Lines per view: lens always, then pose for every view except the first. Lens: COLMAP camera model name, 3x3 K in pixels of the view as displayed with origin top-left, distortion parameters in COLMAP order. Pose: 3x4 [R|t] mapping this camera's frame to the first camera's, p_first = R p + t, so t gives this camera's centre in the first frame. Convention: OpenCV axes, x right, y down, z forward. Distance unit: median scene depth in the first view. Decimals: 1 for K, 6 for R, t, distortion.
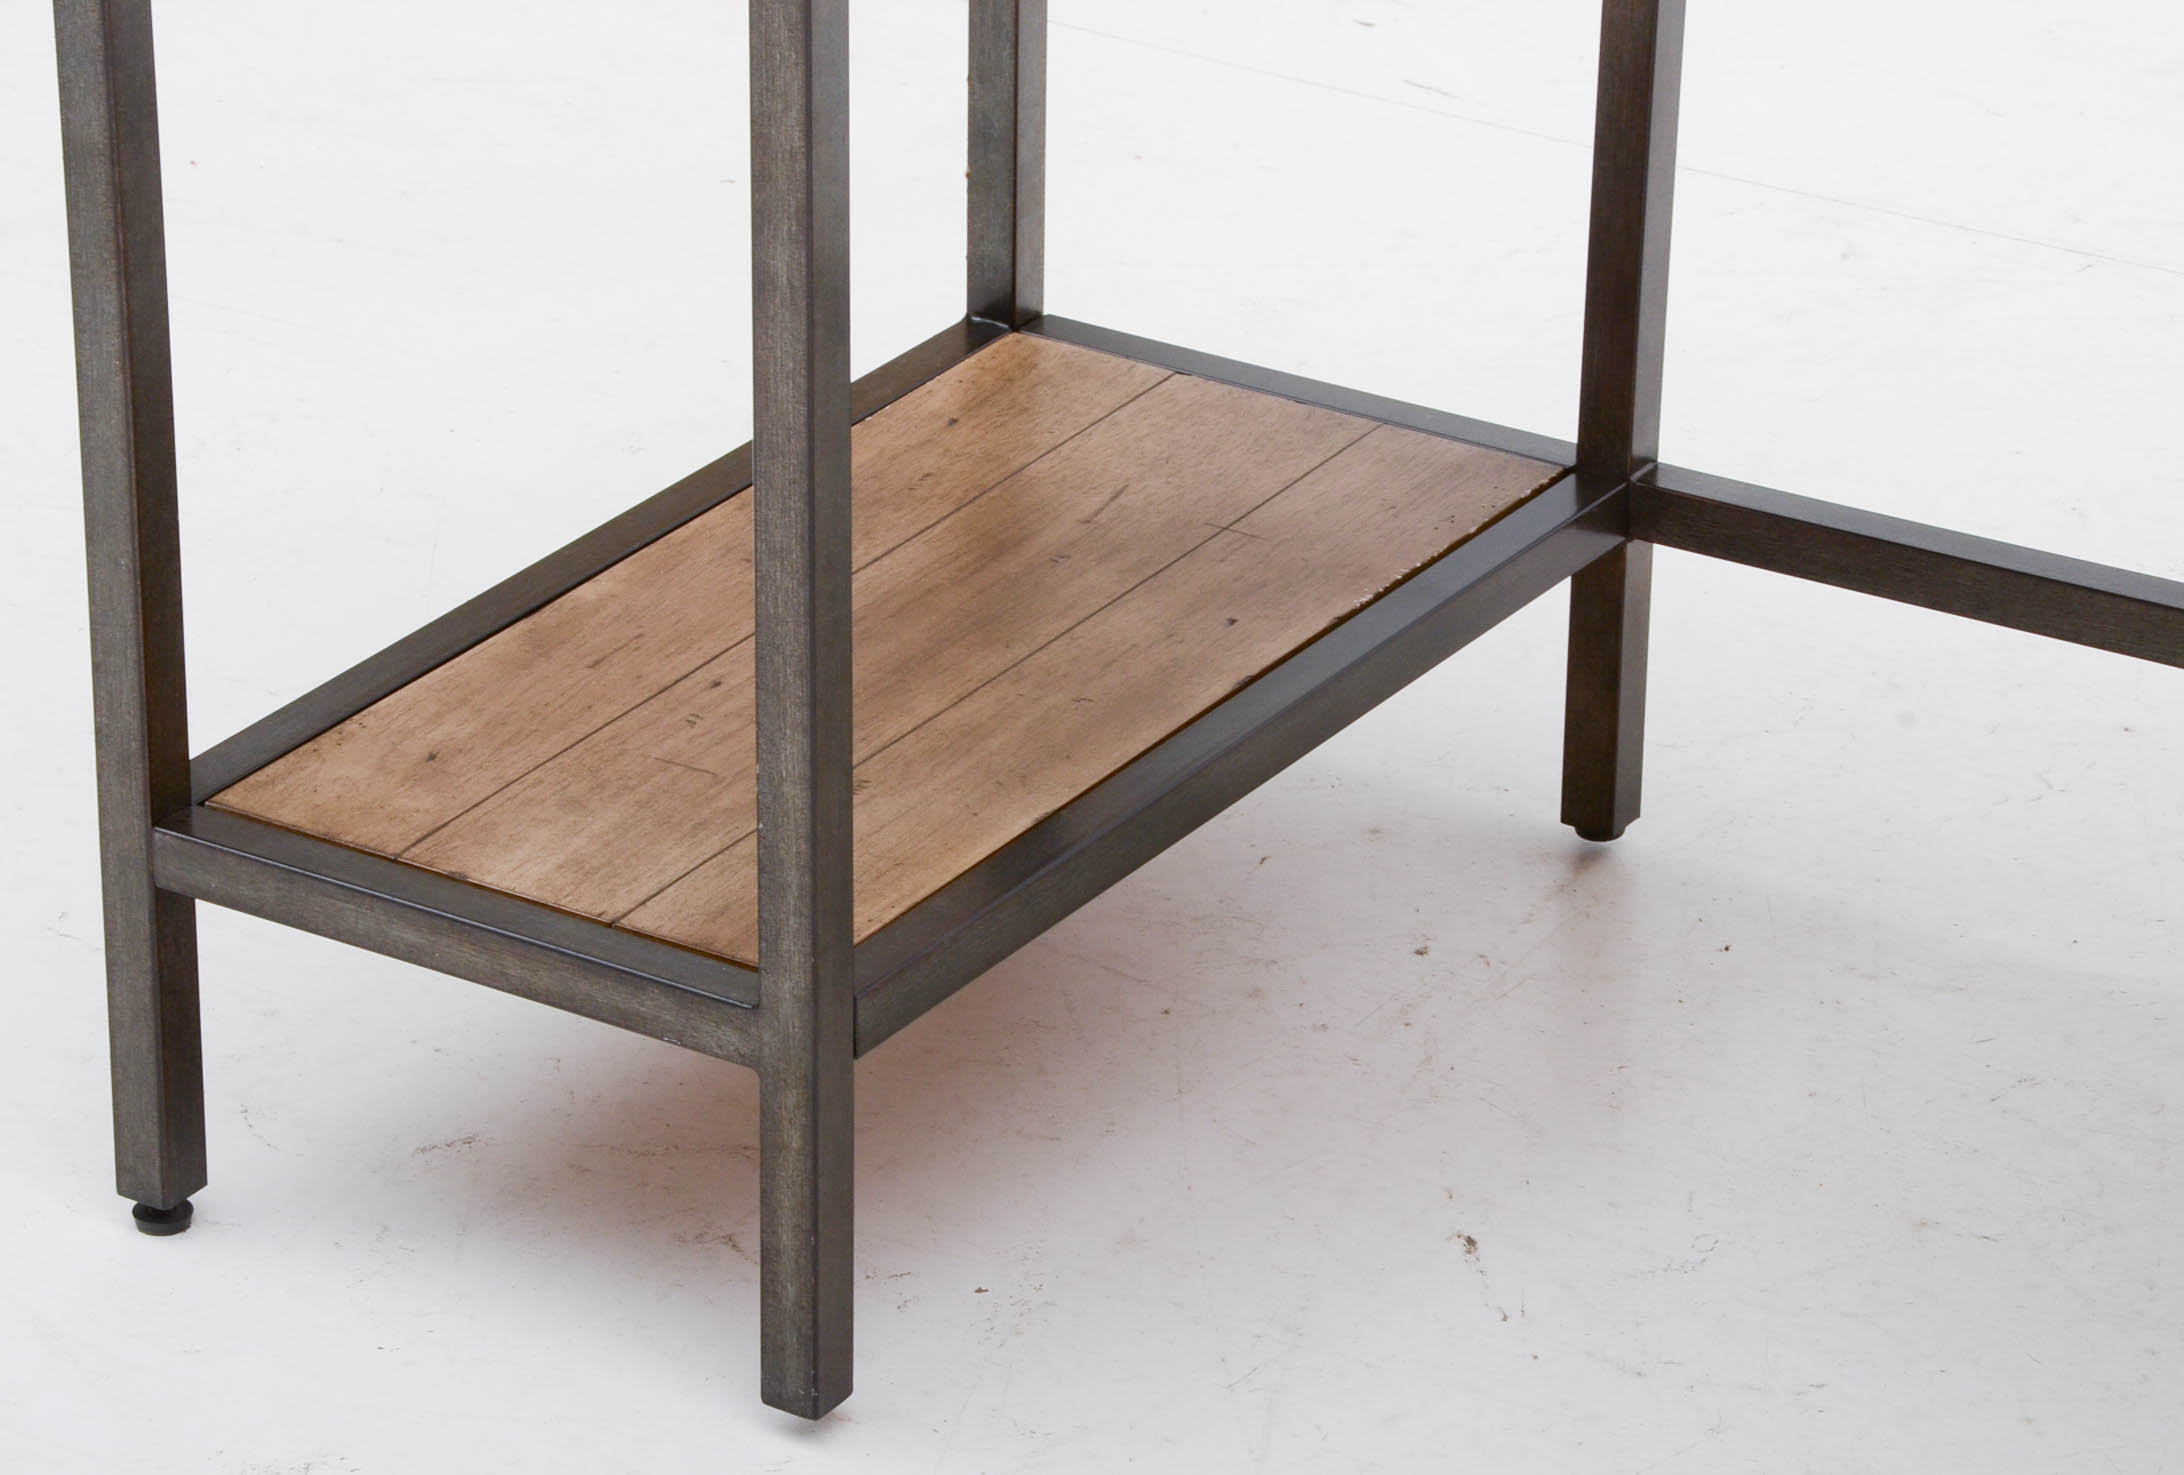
lens RADIAL K [[7850.7, 0, 873.1], [0, 7850.7, 845.3], [0, 0, 1]] dist [0.778636, -3.175899]
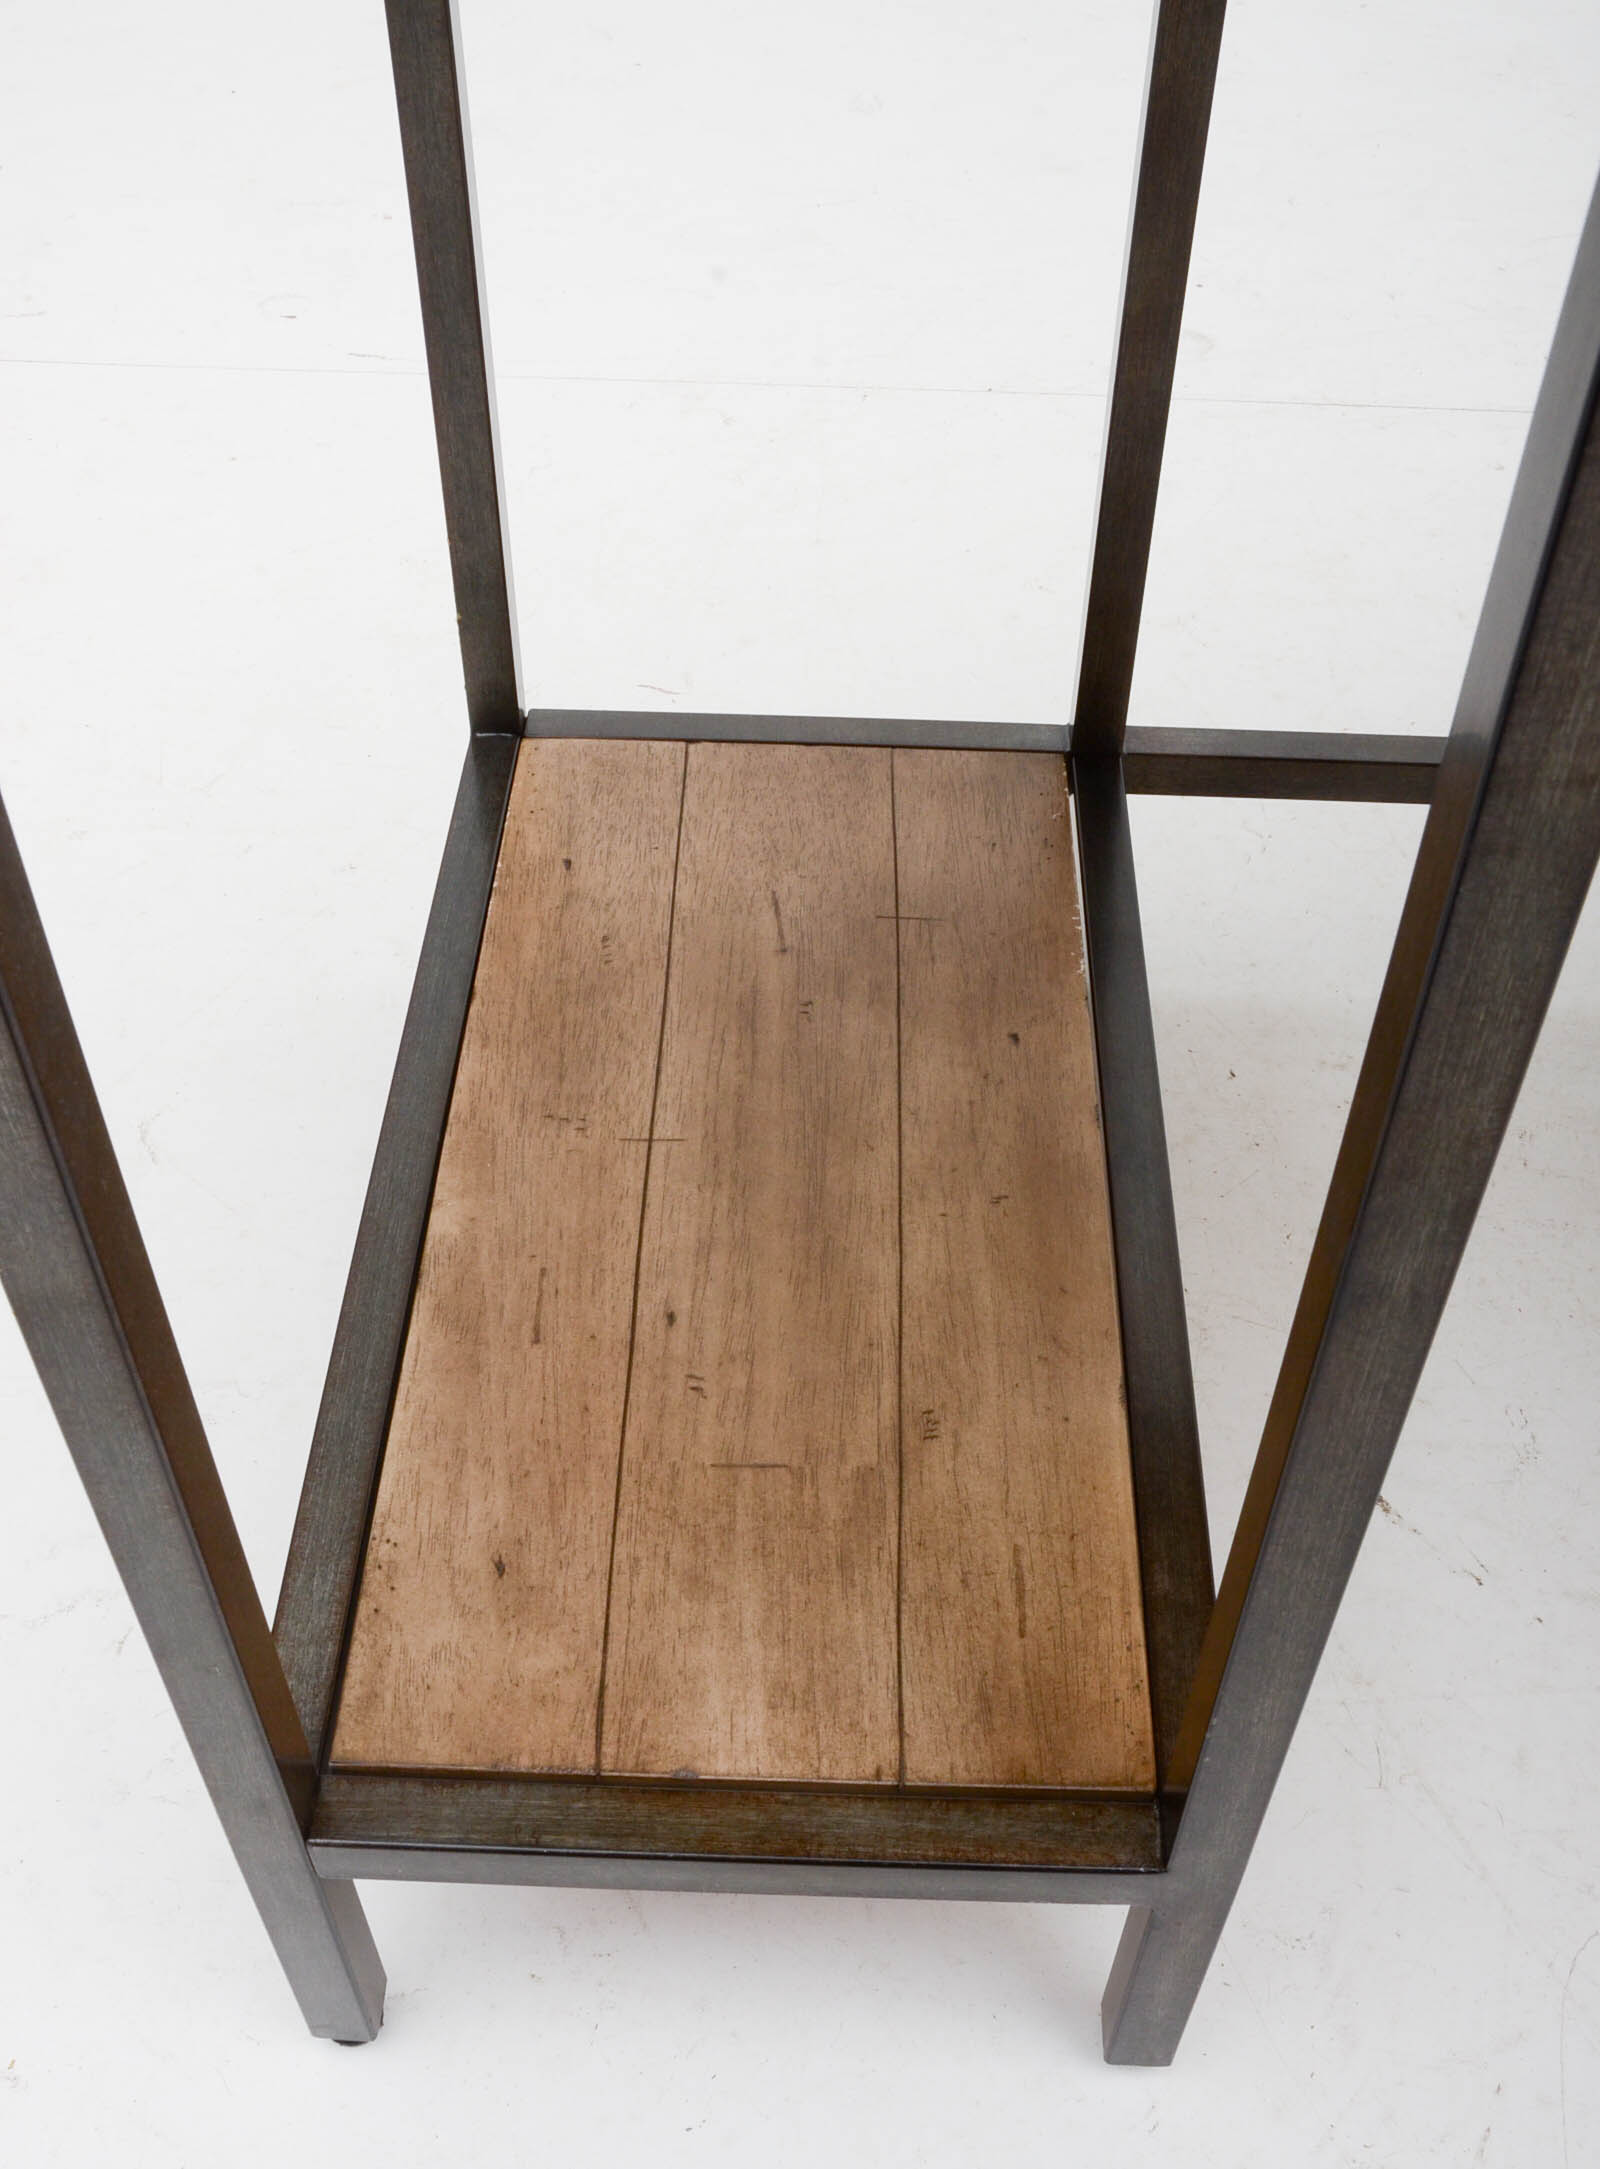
lens RADIAL K [[2226.3, 0, 802.6], [0, 2226.3, 1249.5], [0, 0, 1]] dist [-0.103381, 0.005651]
pose [[0.852044, -0.385446, 0.354192, -0.102639], [0.221494, 0.878532, 0.423228, -0.143946], [-0.474301, -0.282157, 0.833922, 0.778009]]
